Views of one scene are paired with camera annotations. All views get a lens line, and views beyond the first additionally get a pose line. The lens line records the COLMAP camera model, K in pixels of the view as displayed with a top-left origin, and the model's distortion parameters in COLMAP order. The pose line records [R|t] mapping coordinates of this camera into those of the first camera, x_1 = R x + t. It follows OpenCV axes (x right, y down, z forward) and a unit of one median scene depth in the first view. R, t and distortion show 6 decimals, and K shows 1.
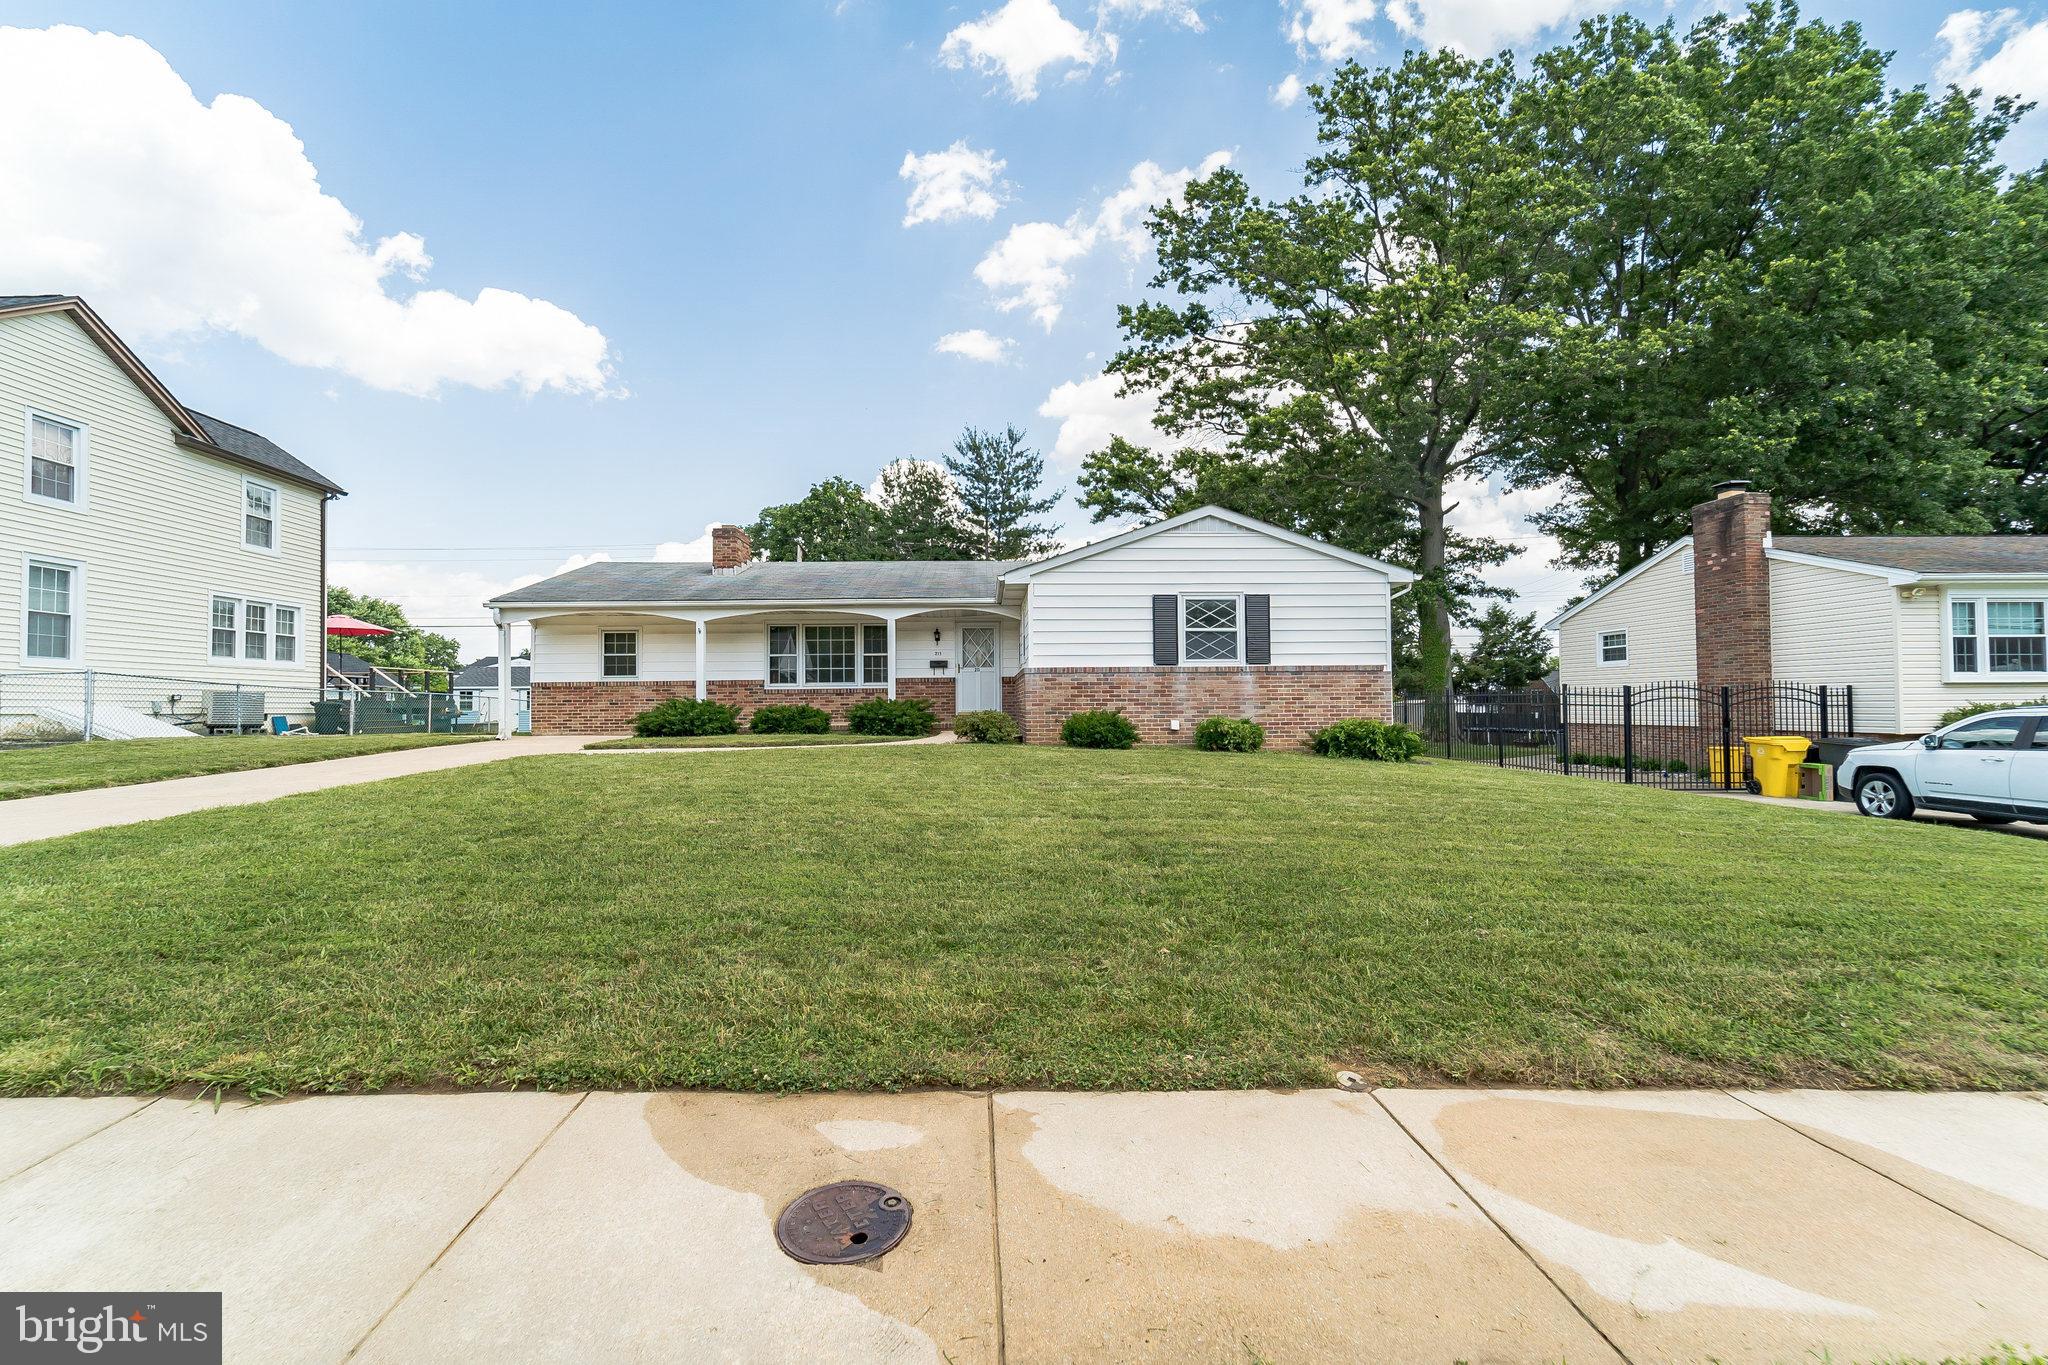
lens RADIAL K [[880.6, 0, 1024.4], [0, 880.6, 668.3], [0, 0, 1]] dist [0.000336, -0.000172]
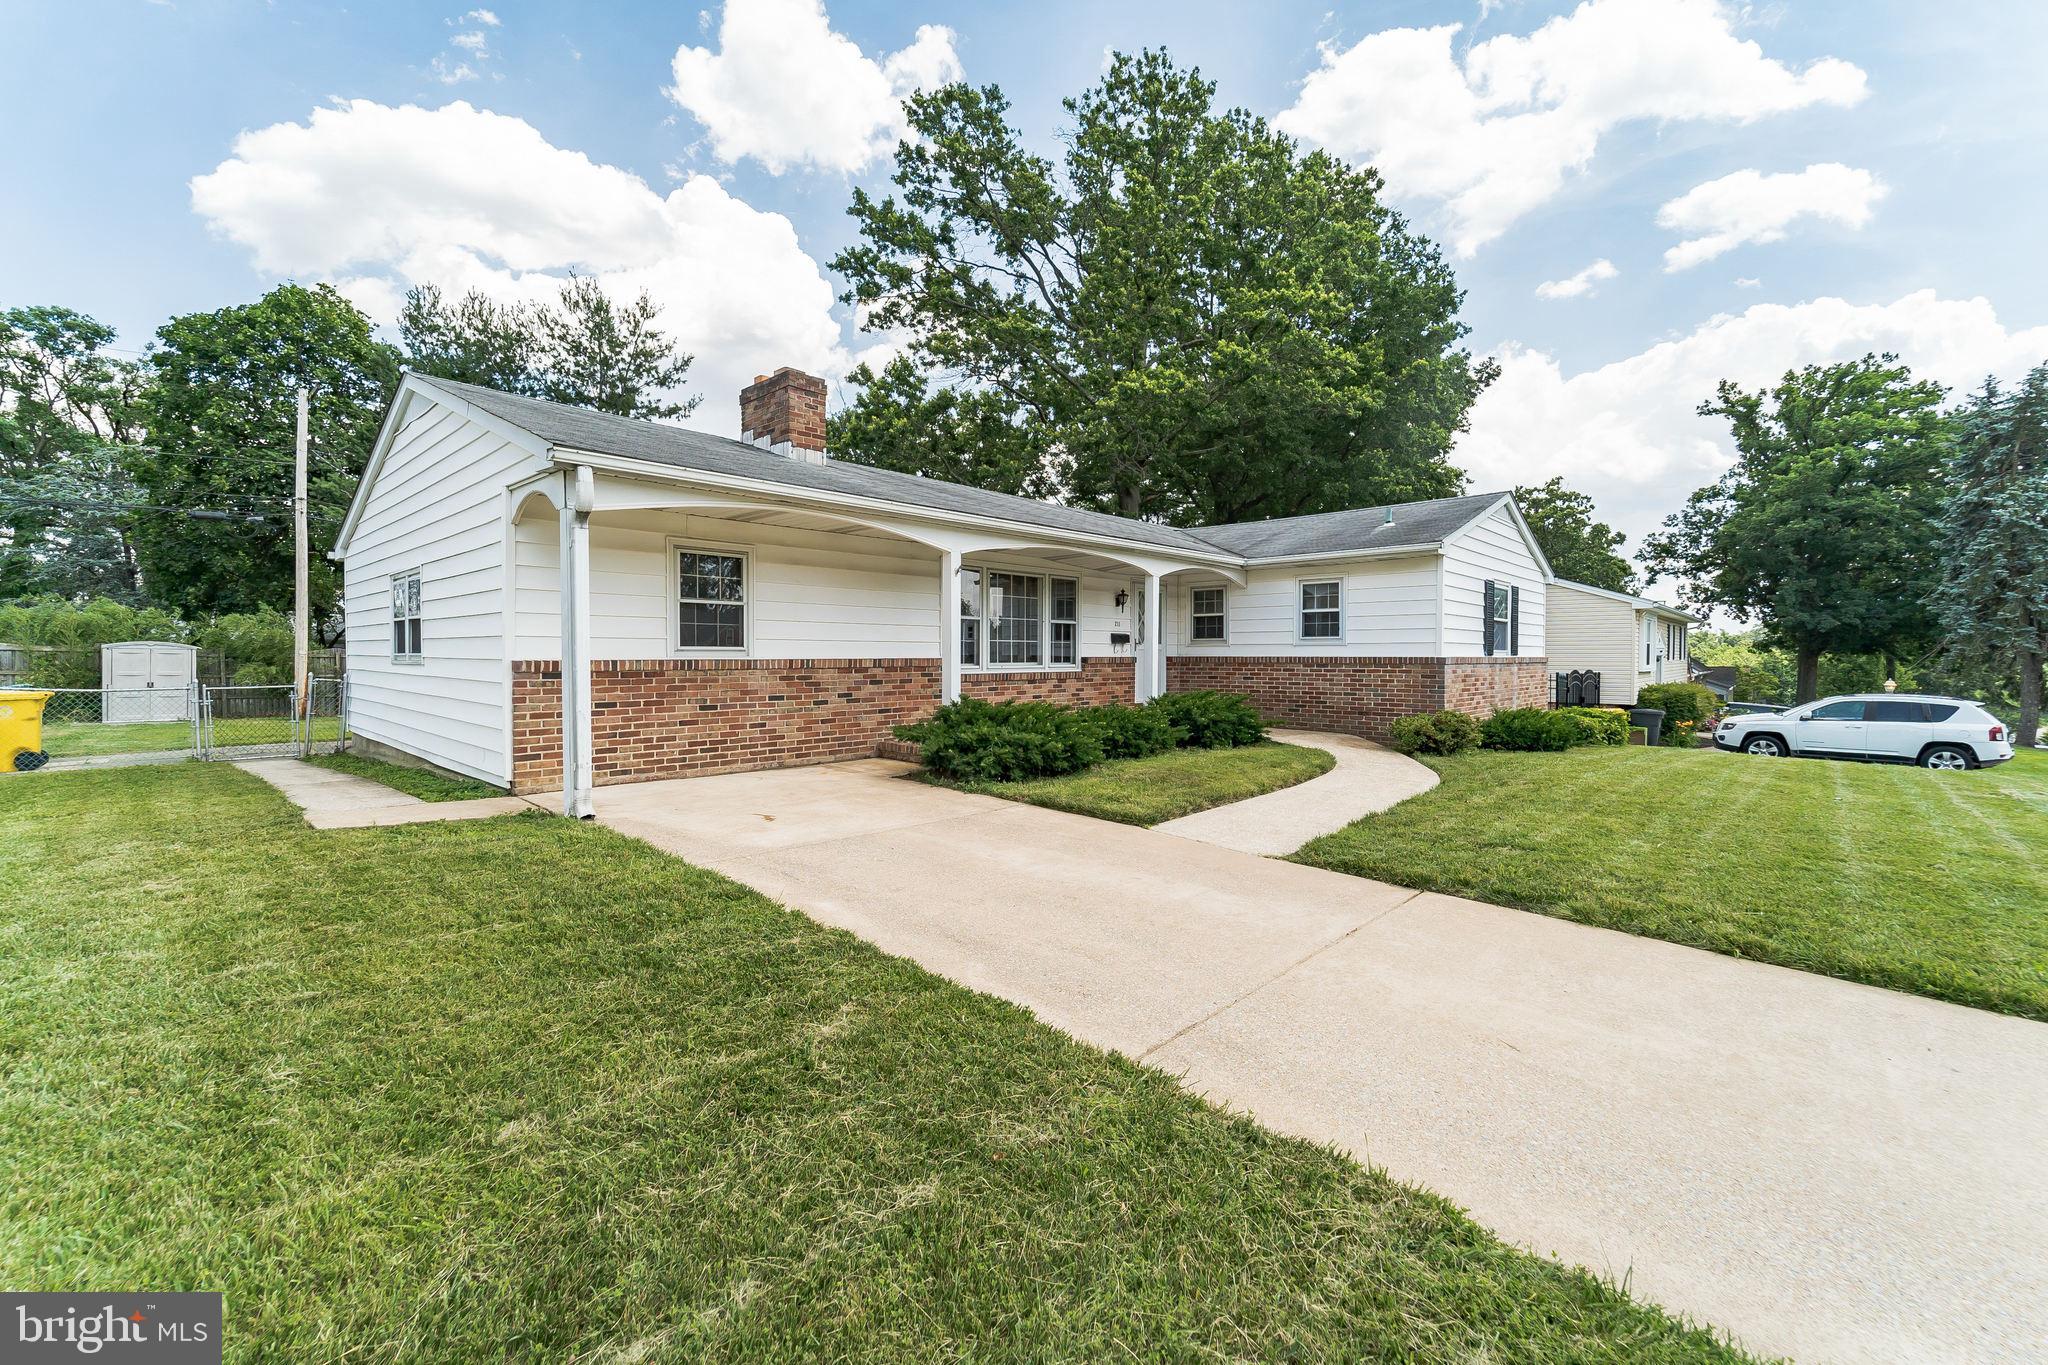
lens RADIAL K [[836.8, 0, 1015.2], [0, 836.8, 694.6], [0, 0, 1]] dist [0.000768, -0.000279]
pose [[0.701179, -0.022423, 0.712633, -0.662587], [-0.040999, 0.996583, 0.071698, -0.004835], [-0.711806, -0.079490, 0.697864, 0.574203]]
